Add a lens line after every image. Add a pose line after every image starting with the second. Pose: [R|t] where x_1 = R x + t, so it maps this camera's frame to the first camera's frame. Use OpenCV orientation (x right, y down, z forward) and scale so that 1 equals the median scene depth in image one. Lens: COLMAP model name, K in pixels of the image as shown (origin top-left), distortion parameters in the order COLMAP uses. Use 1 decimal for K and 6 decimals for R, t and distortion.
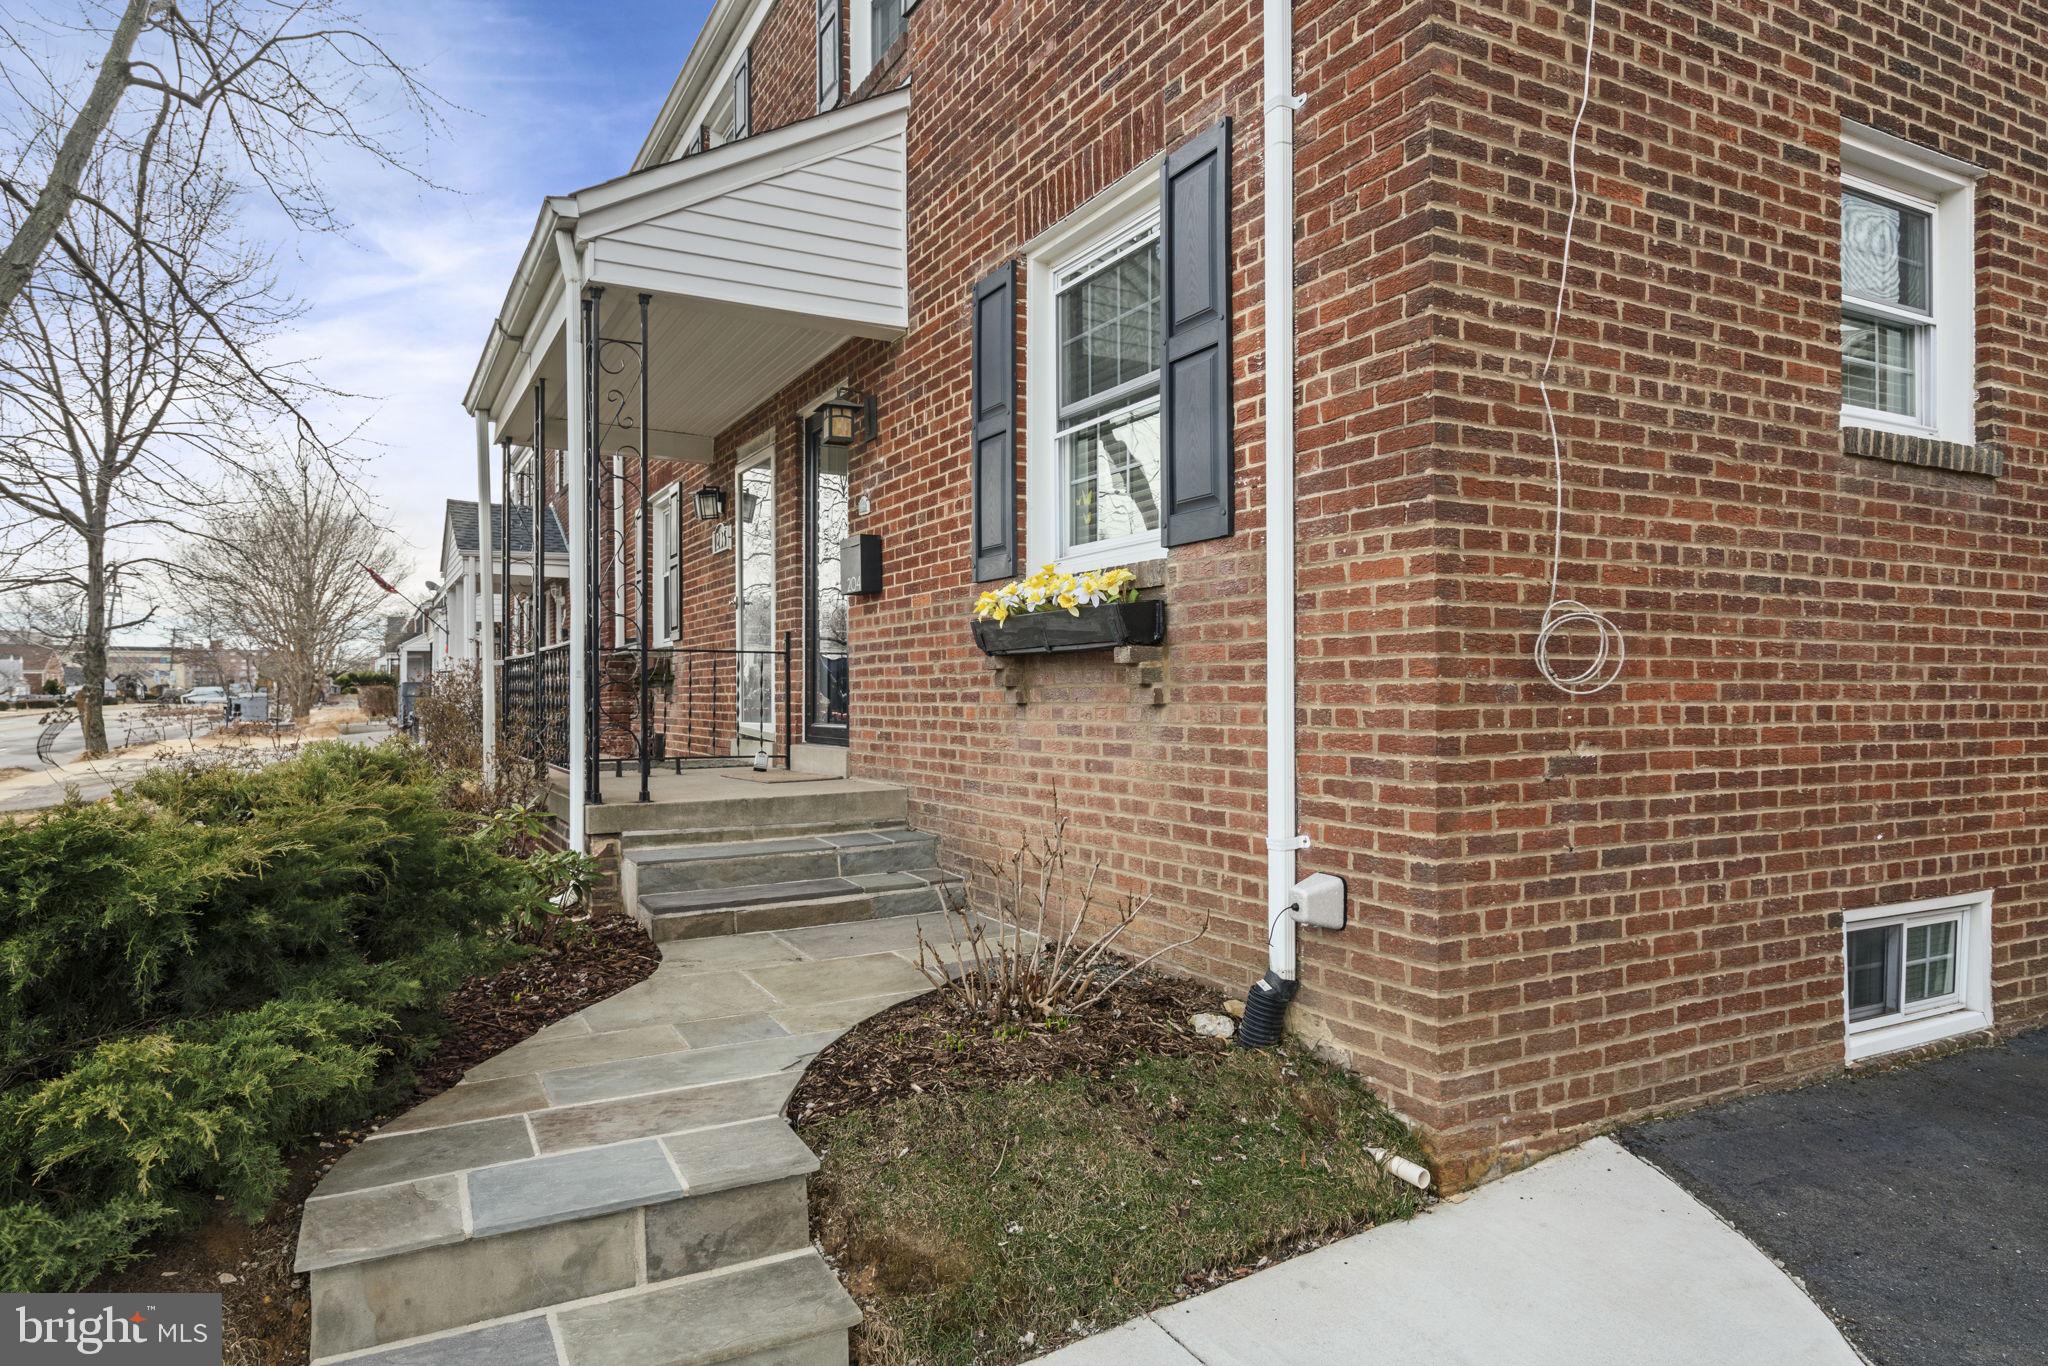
lens RADIAL K [[1227.7, 0, 978.8], [0, 1227.7, 681.0], [0, 0, 1]] dist [0.011069, 0.000534]
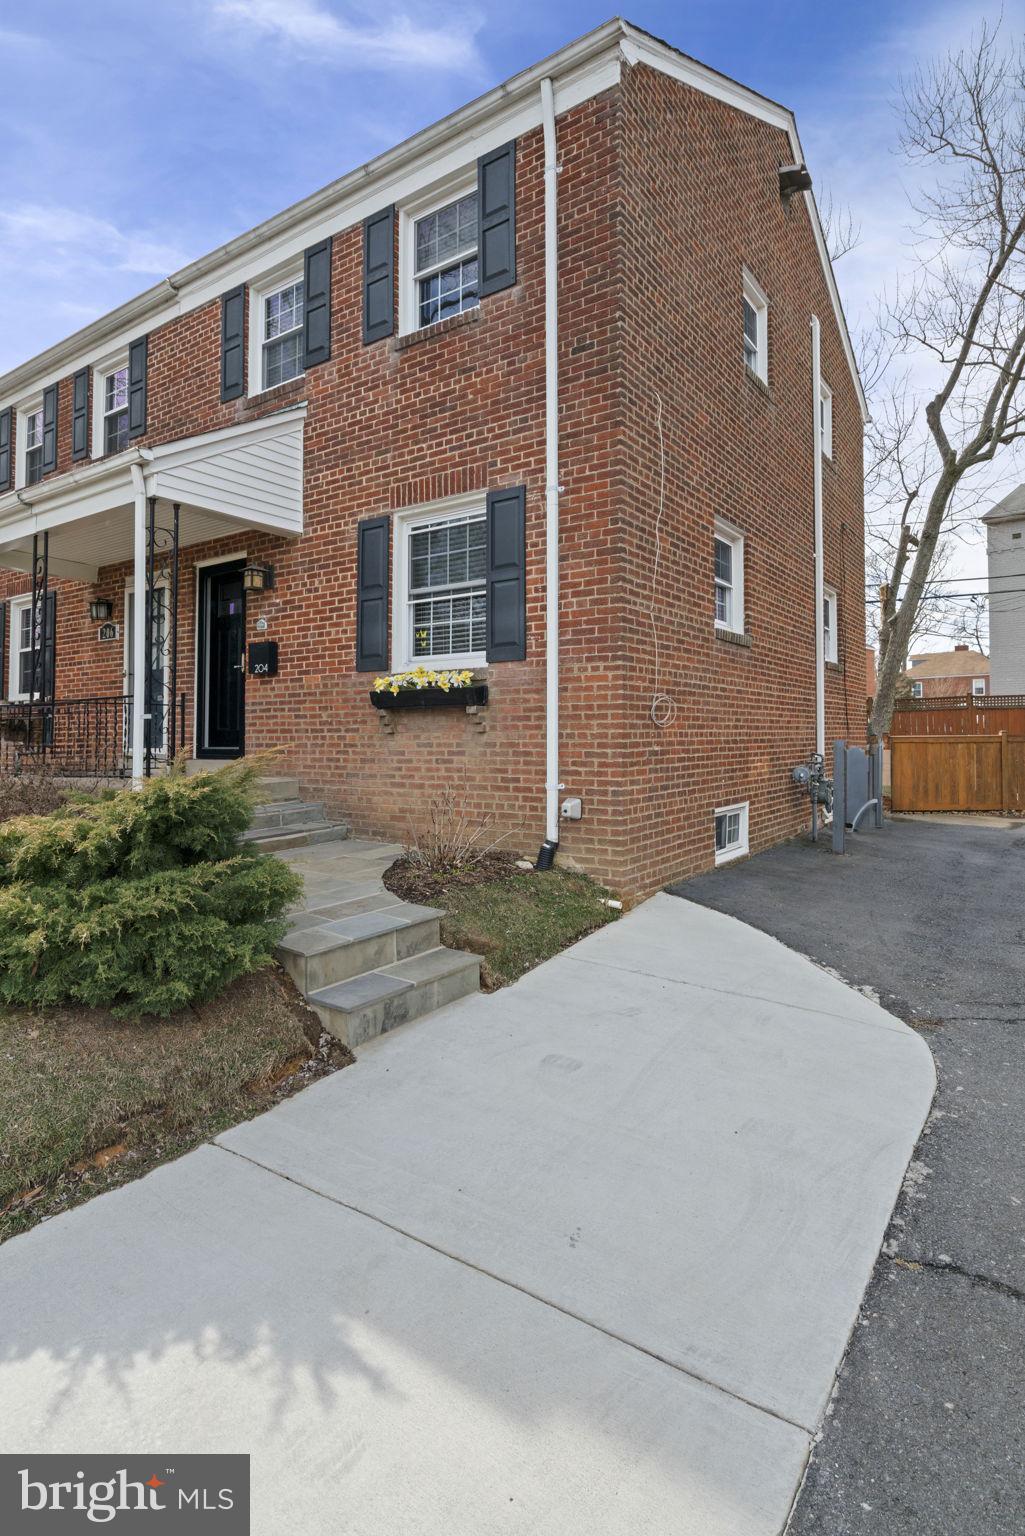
lens RADIAL K [[818.4, 0, 508.3], [0, 818.4, 718.0], [0, 0, 1]] dist [-0.000484, 0.000413]
pose [[0.881509, 0.006164, 0.472128, -0.601088], [-0.001430, 0.999945, -0.010383, 0.010537], [-0.472166, 0.008478, 0.881469, -0.398253]]
